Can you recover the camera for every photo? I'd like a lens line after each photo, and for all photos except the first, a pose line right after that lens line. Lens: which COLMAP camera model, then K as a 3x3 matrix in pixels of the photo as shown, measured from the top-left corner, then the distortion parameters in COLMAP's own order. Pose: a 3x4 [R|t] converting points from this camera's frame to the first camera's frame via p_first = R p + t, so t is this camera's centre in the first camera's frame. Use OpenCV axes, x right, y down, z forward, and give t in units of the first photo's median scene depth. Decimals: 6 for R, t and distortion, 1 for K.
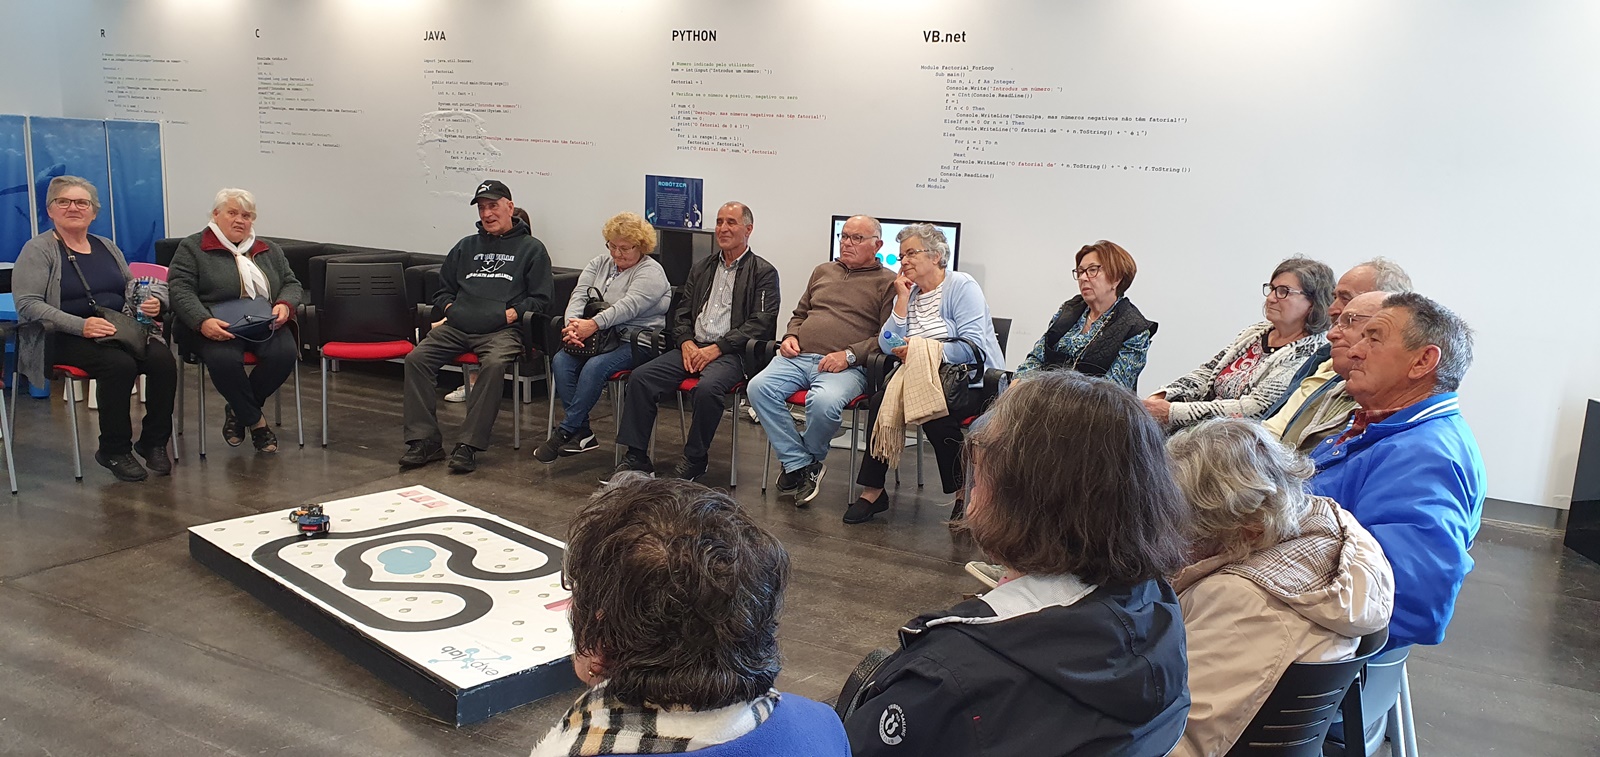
lens RADIAL K [[1185.9, 0, 741.7], [0, 1185.9, 377.2], [0, 0, 1]] dist [0.037223, -0.073116]
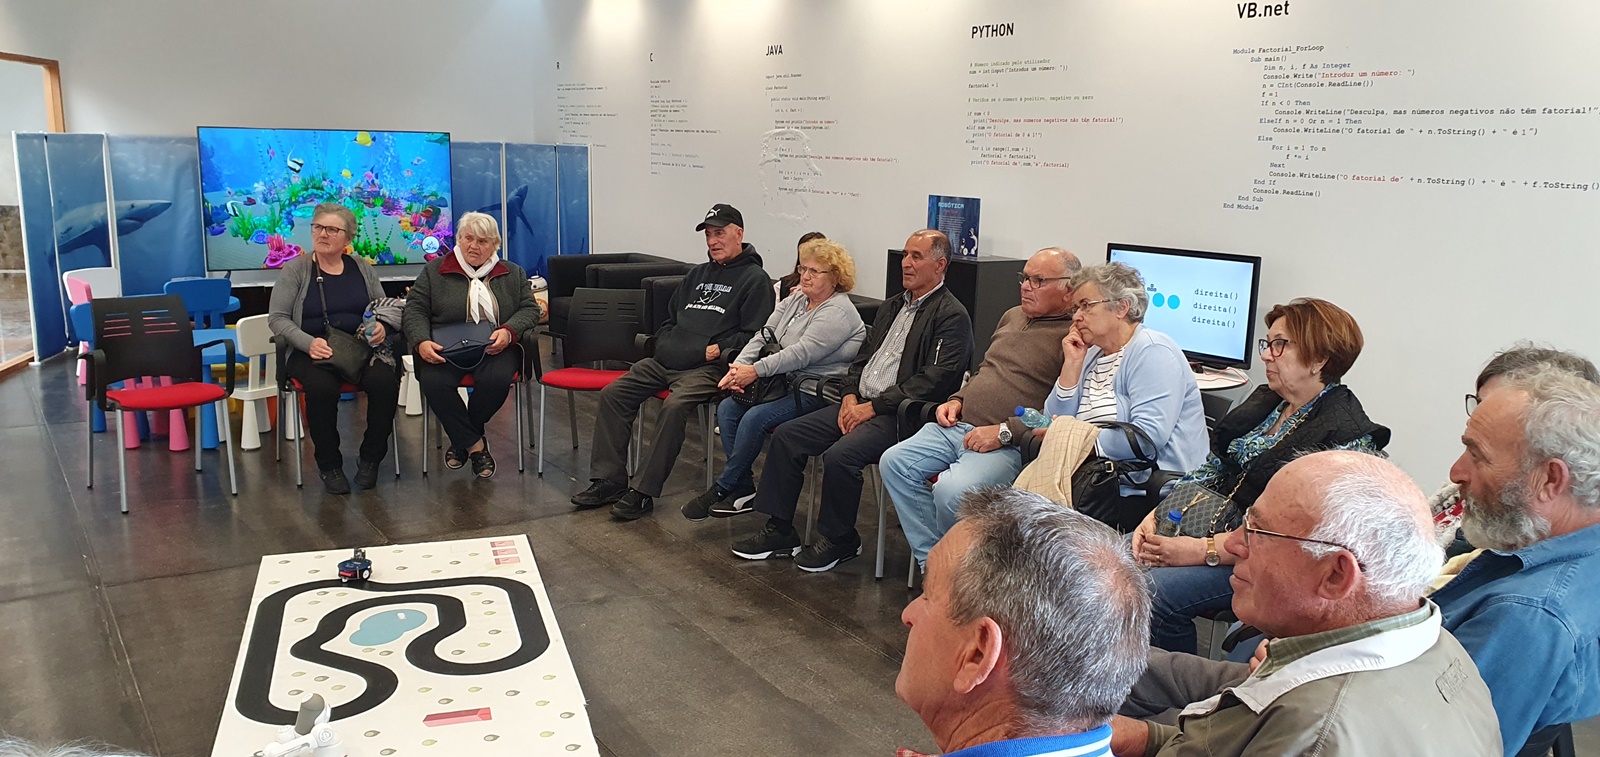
lens RADIAL K [[1185.9, 0, 741.7], [0, 1185.9, 377.2], [0, 0, 1]] dist [0.037223, -0.073116]
pose [[0.894173, 0.060551, -0.443608, 0.230474], [-0.064215, 0.997913, 0.006776, -0.039889], [0.443092, 0.022427, 0.896195, 0.191700]]
